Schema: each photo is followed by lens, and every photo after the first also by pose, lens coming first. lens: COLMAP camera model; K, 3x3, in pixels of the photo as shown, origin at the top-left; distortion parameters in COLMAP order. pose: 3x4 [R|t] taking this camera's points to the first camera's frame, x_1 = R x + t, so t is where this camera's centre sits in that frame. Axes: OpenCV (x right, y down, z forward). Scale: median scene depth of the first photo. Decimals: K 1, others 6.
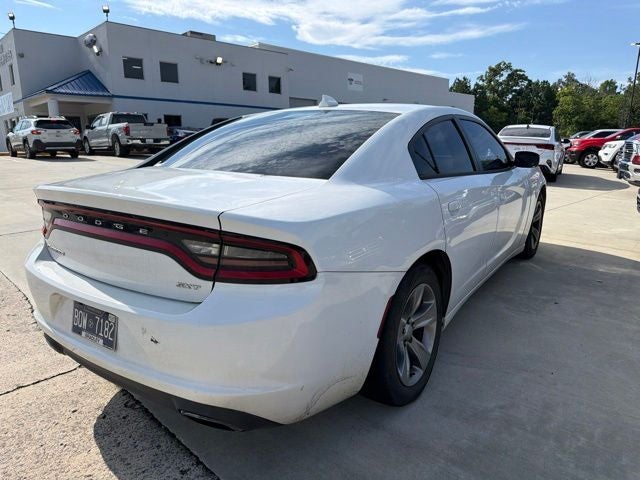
lens RADIAL K [[453.5, 0, 328.2], [0, 453.5, 250.9], [0, 0, 1]] dist [0.010379, -0.014757]
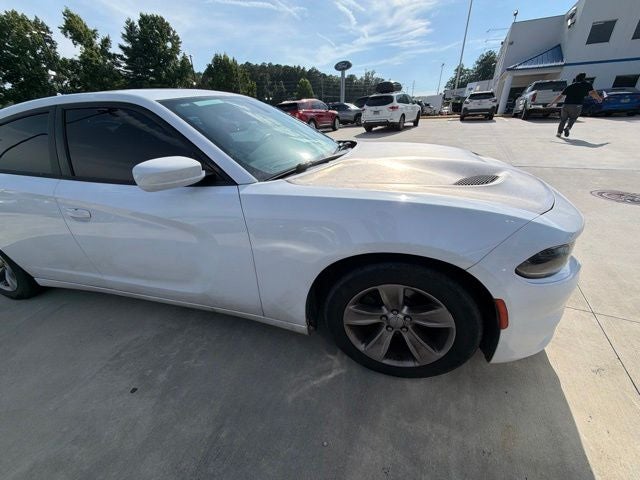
lens RADIAL K [[254.9, 0, 318.6], [0, 254.9, 242.4], [0, 0, 1]] dist [-0.002161, 0.000572]
pose [[0.305281, 0.419320, -0.854970, 0.271968], [-0.187515, 0.906722, 0.377747, -0.095303], [0.933617, 0.045001, 0.355434, 0.367317]]
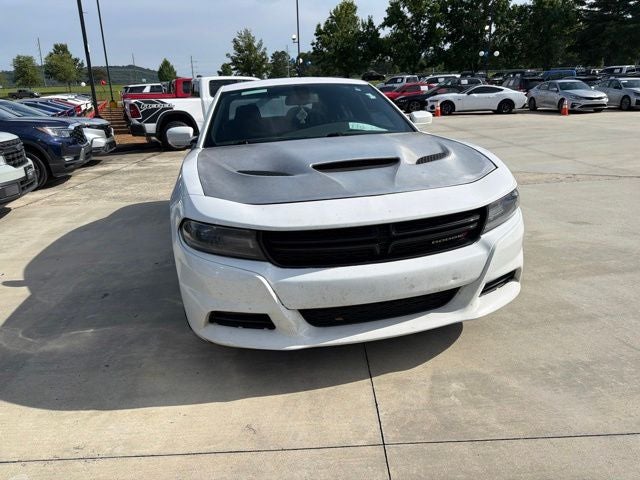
lens RADIAL K [[453.5, 0, 322.5], [0, 453.5, 238.1], [0, 0, 1]] dist [0.010379, -0.014757]
pose [[-0.700737, 0.241262, -0.671387, 0.313007], [-0.127118, 0.883799, 0.450268, -0.162477], [0.702004, 0.400864, -0.588641, 0.631659]]
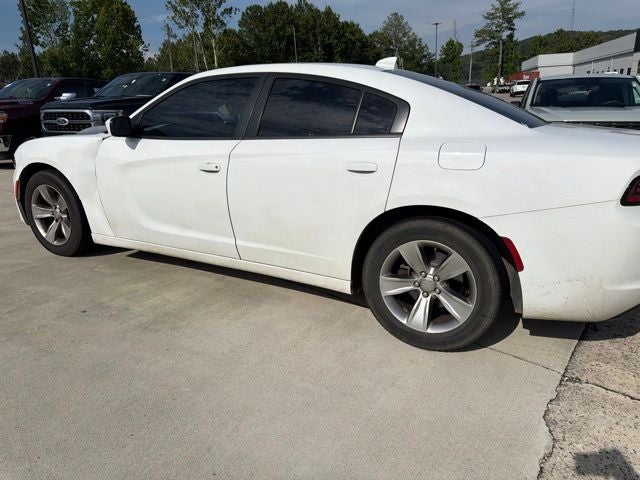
lens RADIAL K [[453.5, 0, 322.4], [0, 453.5, 244.4], [0, 0, 1]] dist [0.010379, -0.014757]
pose [[-0.103943, -0.296918, 0.949229, -0.298867], [0.252763, 0.915177, 0.313945, -0.085602], [-0.961928, 0.272563, -0.020077, 0.347213]]
